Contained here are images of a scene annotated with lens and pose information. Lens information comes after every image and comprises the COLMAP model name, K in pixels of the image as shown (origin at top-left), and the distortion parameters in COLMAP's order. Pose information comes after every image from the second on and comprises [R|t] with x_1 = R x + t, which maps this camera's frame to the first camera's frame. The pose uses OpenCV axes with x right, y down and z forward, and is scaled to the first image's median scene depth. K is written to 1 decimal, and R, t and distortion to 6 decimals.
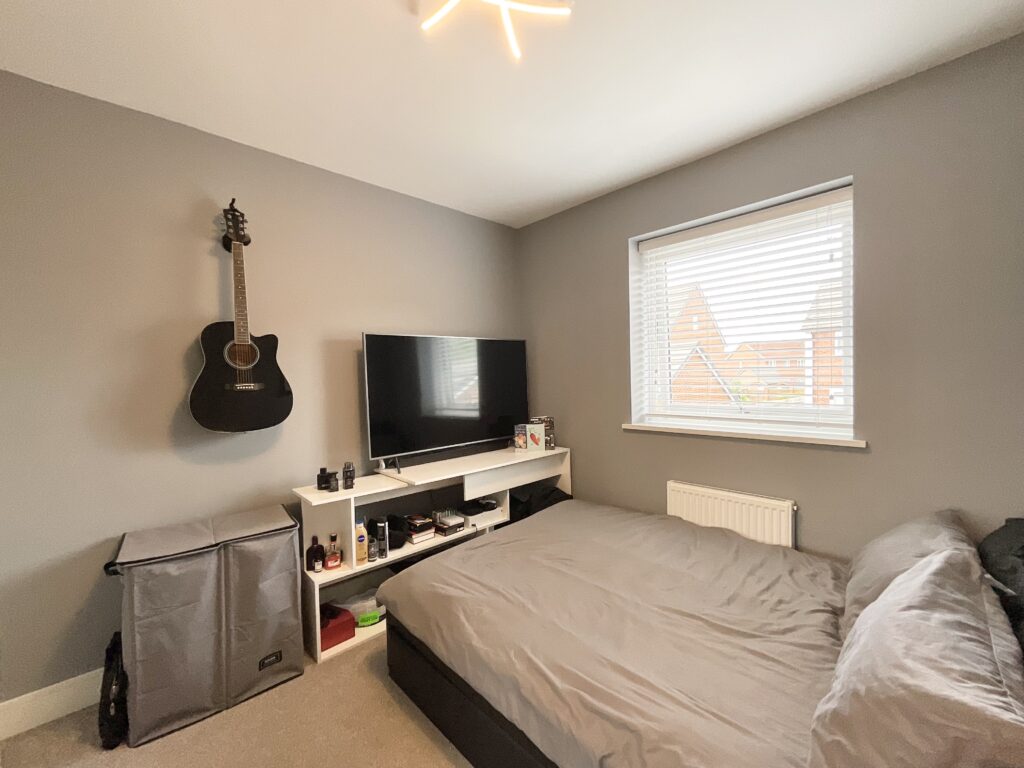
lens RADIAL K [[411.1, 0, 515.4], [0, 411.1, 380.6], [0, 0, 1]] dist [-0.000871, 0.000171]
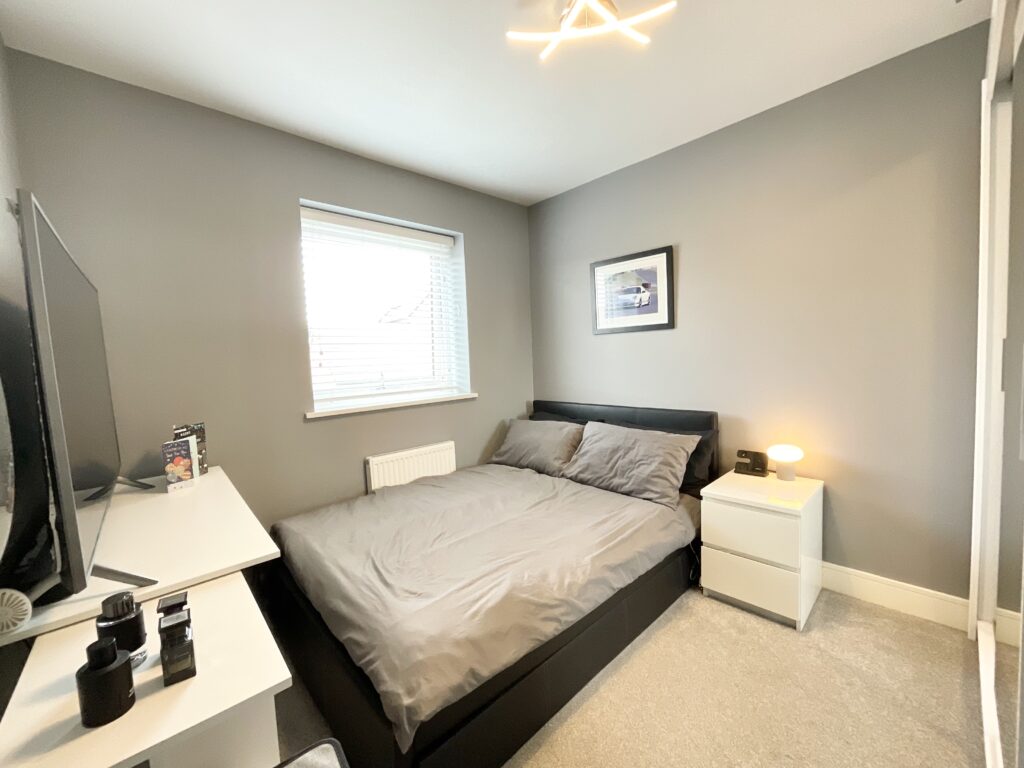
lens RADIAL K [[411.1, 0, 515.4], [0, 411.1, 380.6], [0, 0, 1]] dist [-0.000871, 0.000171]
pose [[0.004908, -0.040292, 0.999176, -0.756732], [0.039247, 0.998426, 0.040069, 0.025002], [-0.999217, 0.039018, 0.006481, 0.710261]]
